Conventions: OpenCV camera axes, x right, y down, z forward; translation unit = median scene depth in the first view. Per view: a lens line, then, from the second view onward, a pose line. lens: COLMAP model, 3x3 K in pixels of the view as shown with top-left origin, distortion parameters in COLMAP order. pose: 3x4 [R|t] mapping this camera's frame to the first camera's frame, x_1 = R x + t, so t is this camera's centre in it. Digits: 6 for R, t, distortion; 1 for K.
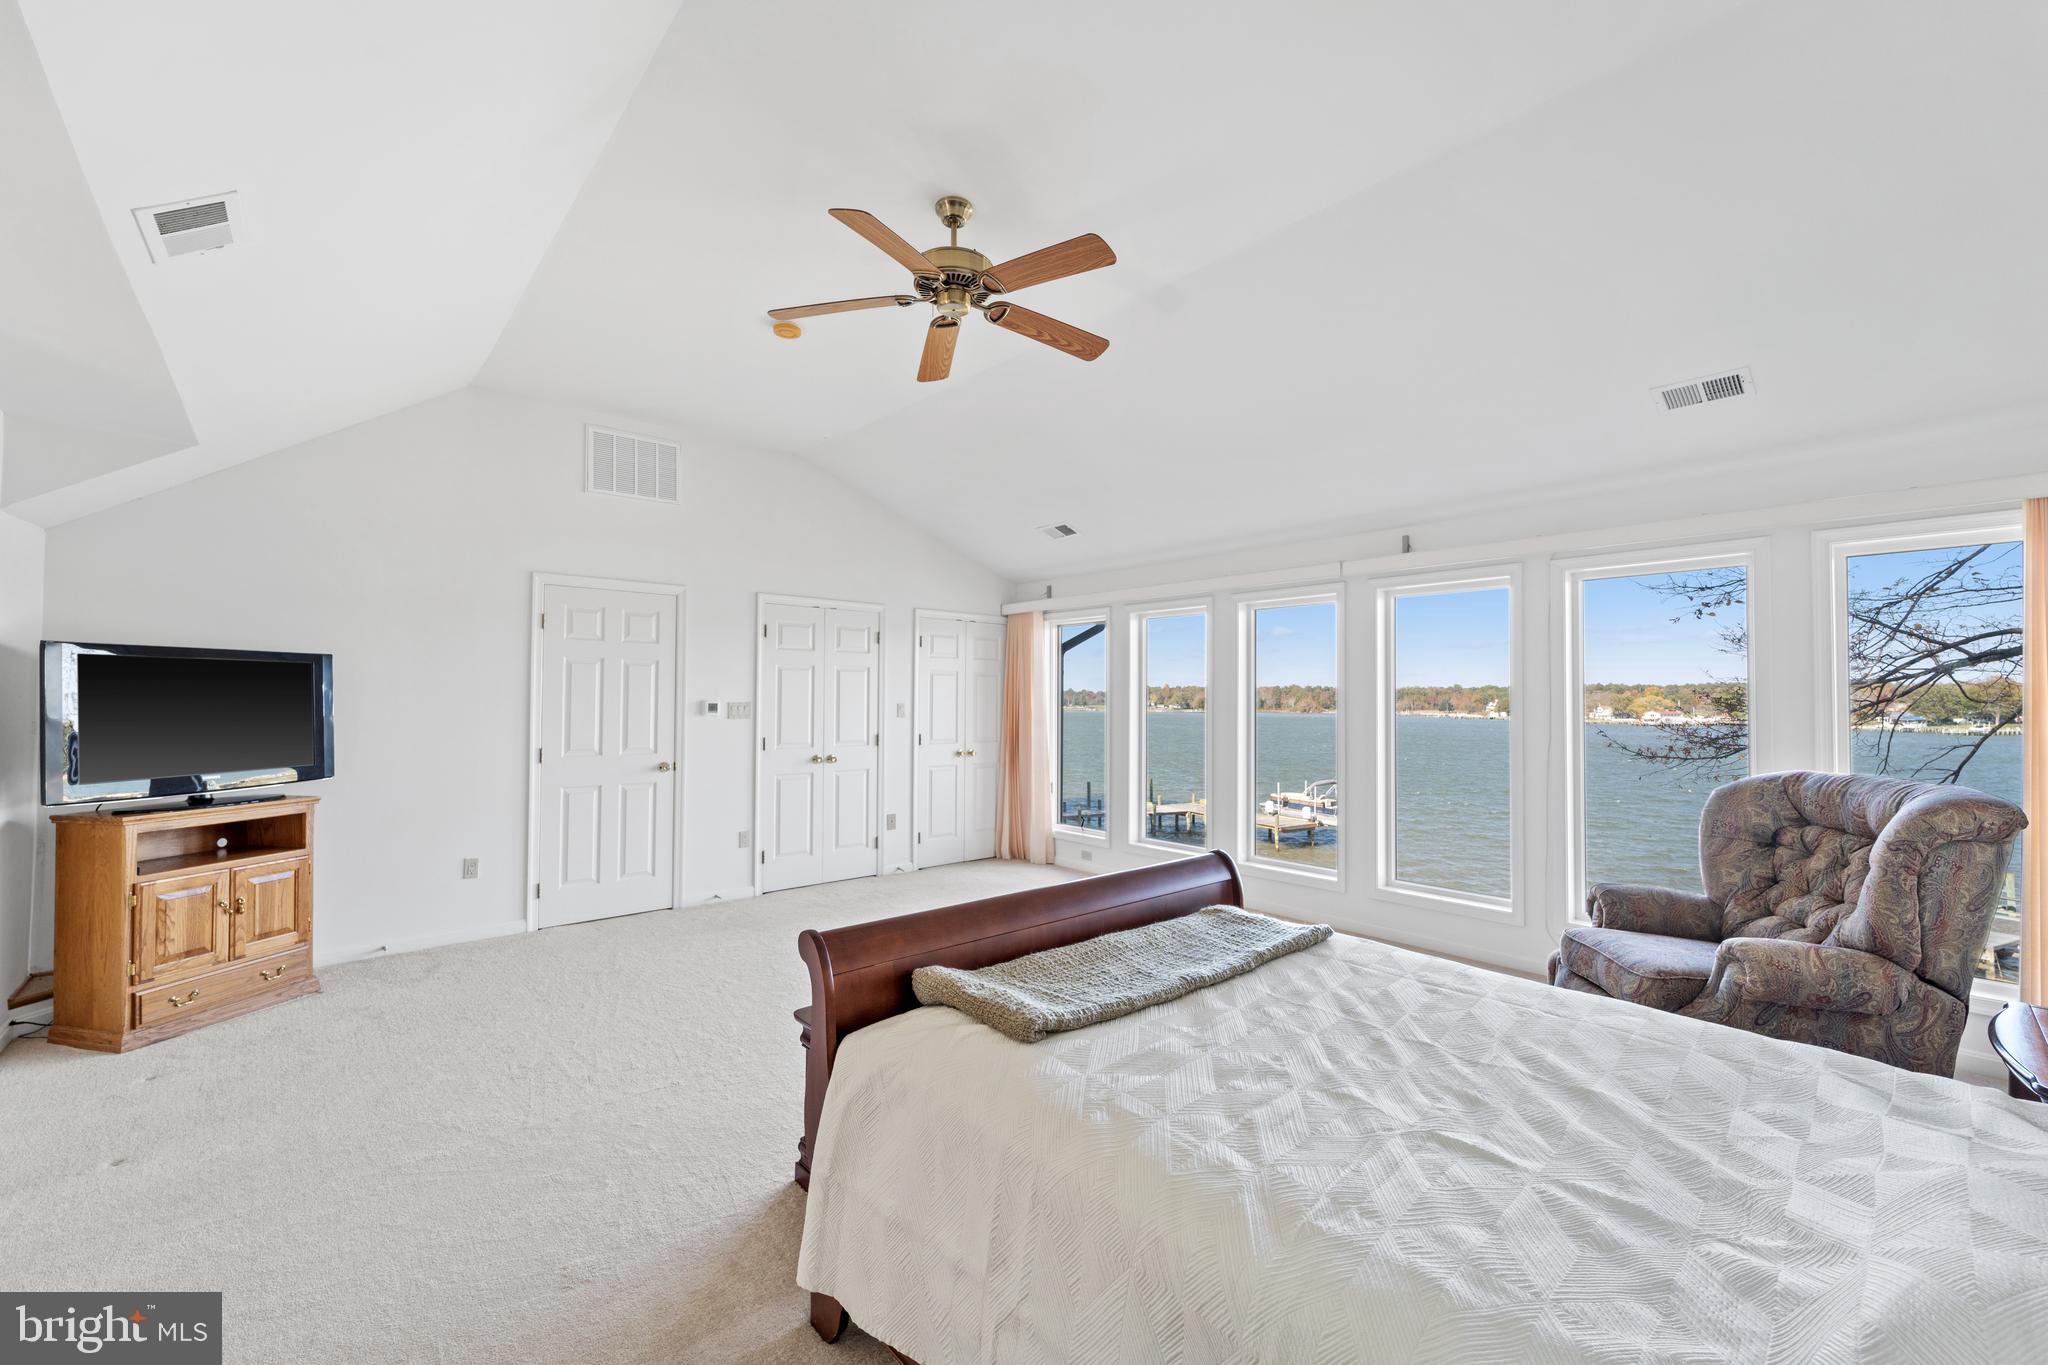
lens RADIAL K [[817.5, 0, 1024.0], [0, 817.5, 682.5], [0, 0, 1]] dist [0.000839, 0.000123]
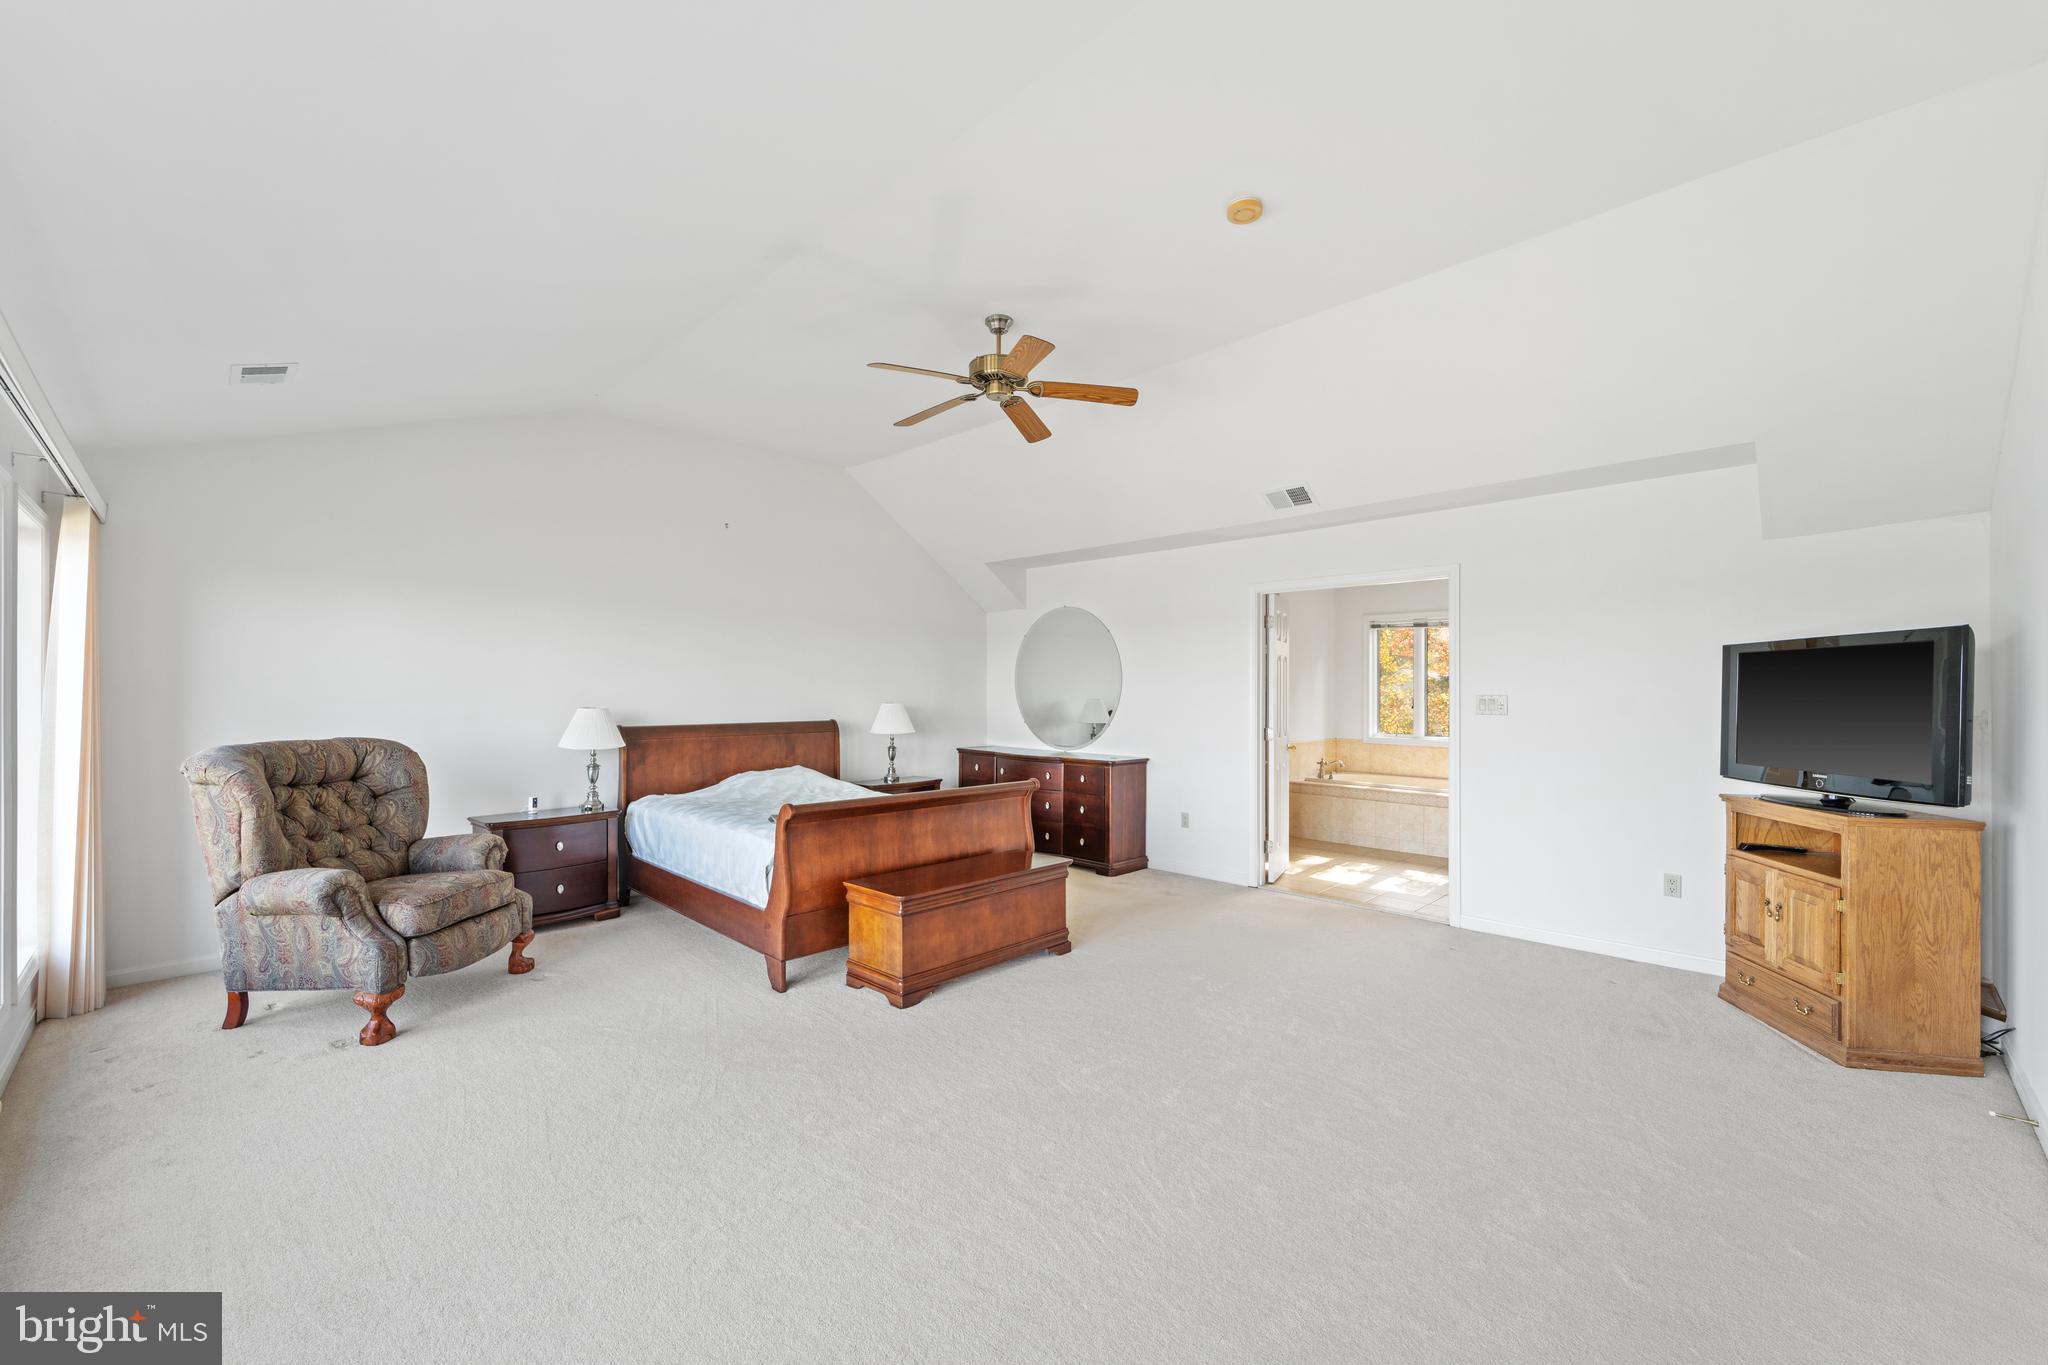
lens RADIAL K [[817.5, 0, 1024.0], [0, 817.5, 682.5], [0, 0, 1]] dist [0.000839, 0.000123]
pose [[-0.997471, -0.006152, -0.070804, -0.018707], [-0.004194, 0.999605, -0.027773, 0.023637], [0.070947, -0.027406, -0.997104, 1.210560]]
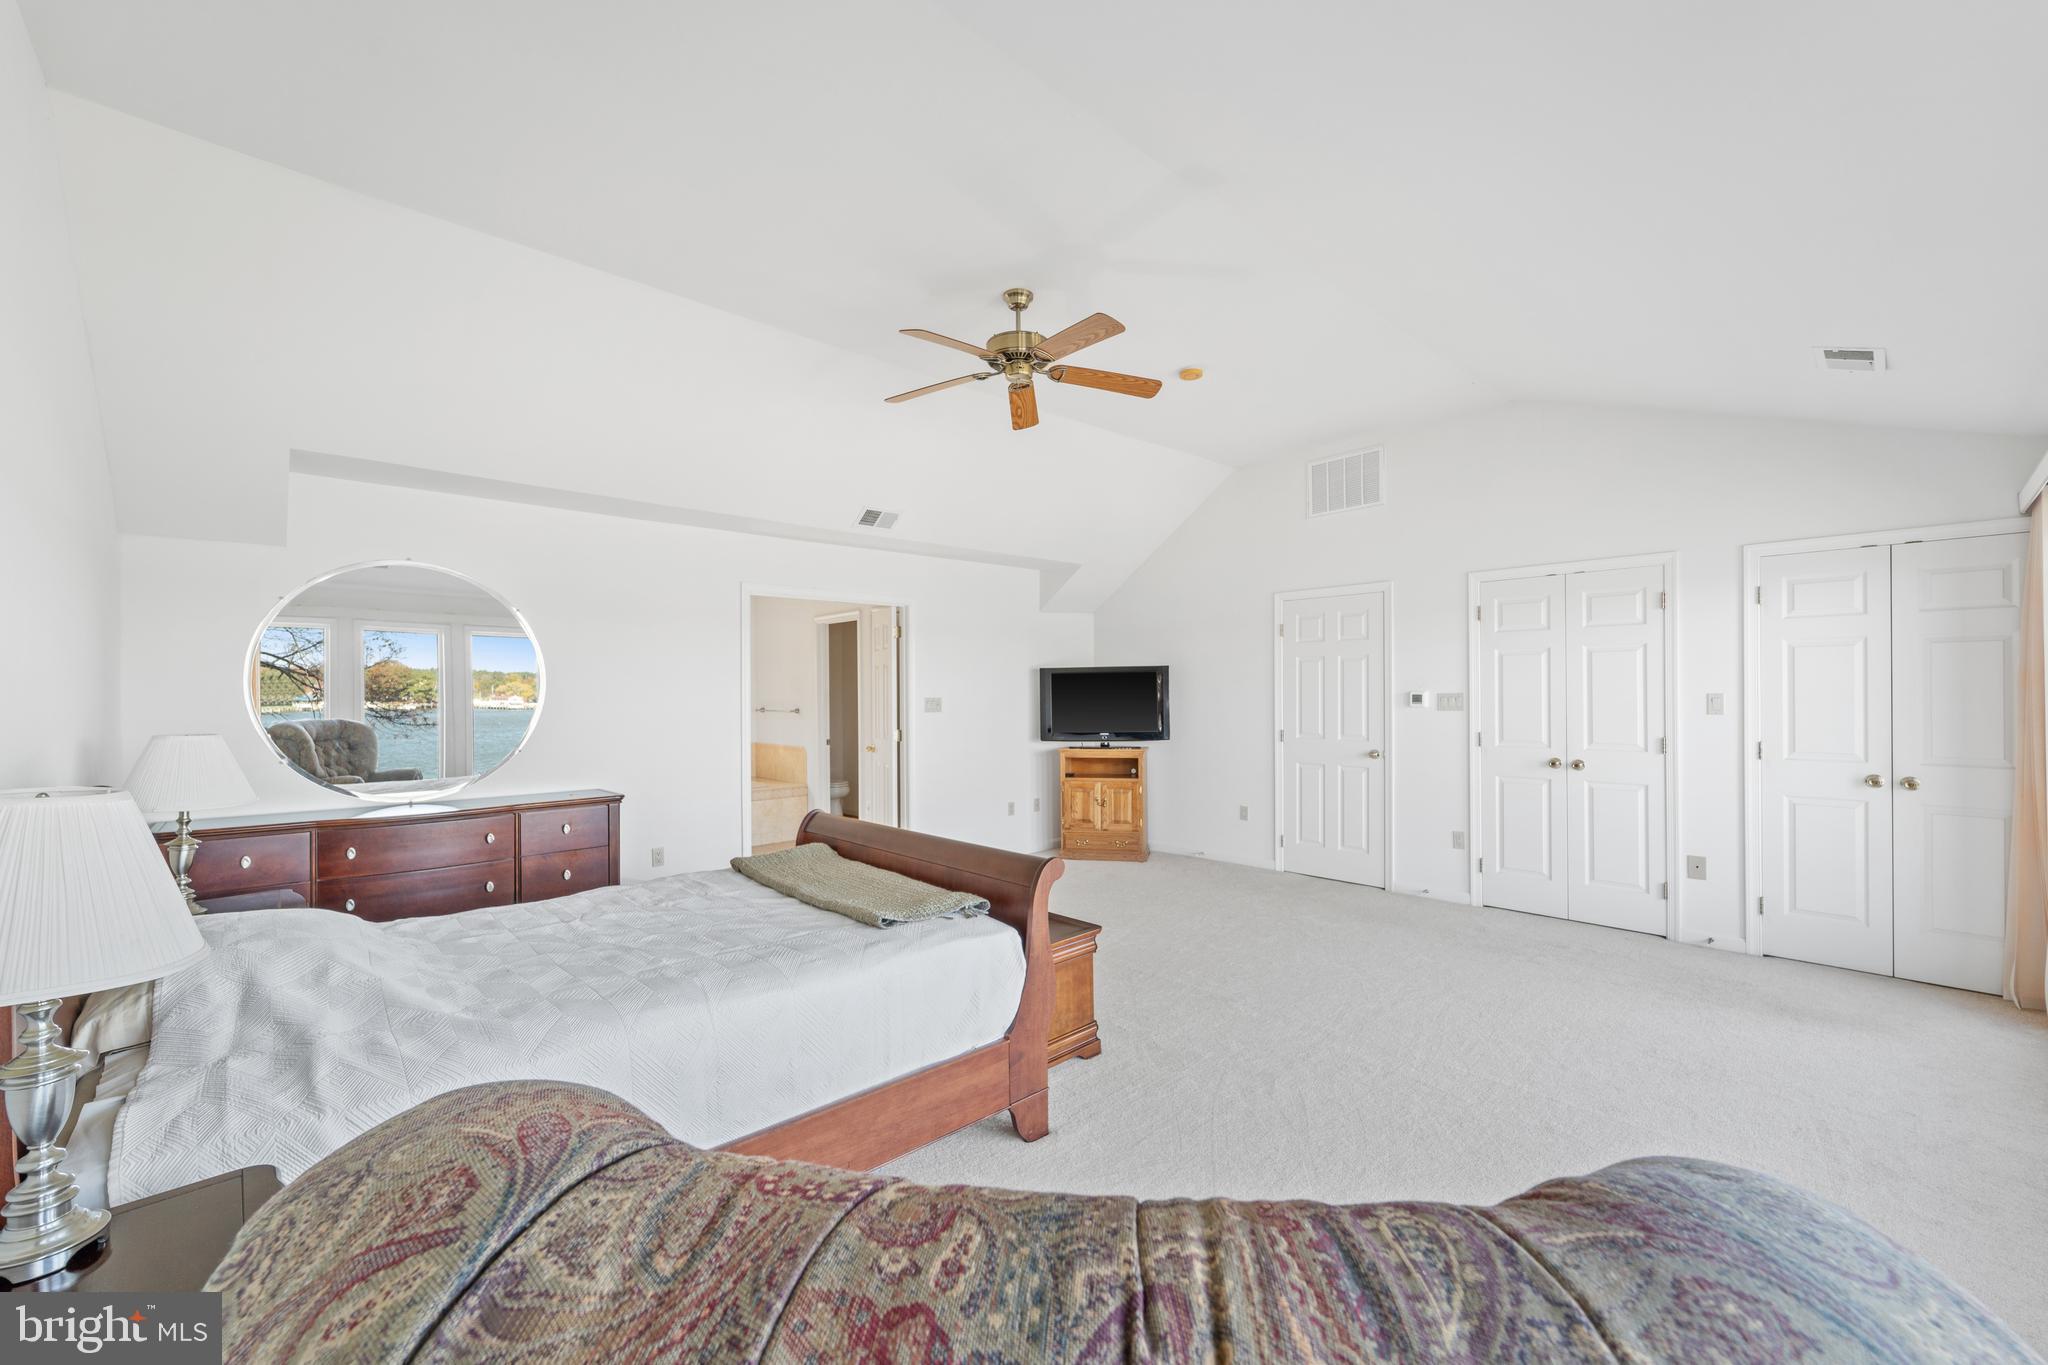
lens RADIAL K [[821.1, 0, 1020.5], [0, 821.1, 692.5], [0, 0, 1]] dist [-0.001175, -0.000079]
pose [[0.007821, -0.003479, -0.999963, 0.602731], [0.030144, 0.999540, -0.003242, 0.011663], [0.999515, -0.030117, 0.007922, 0.510160]]
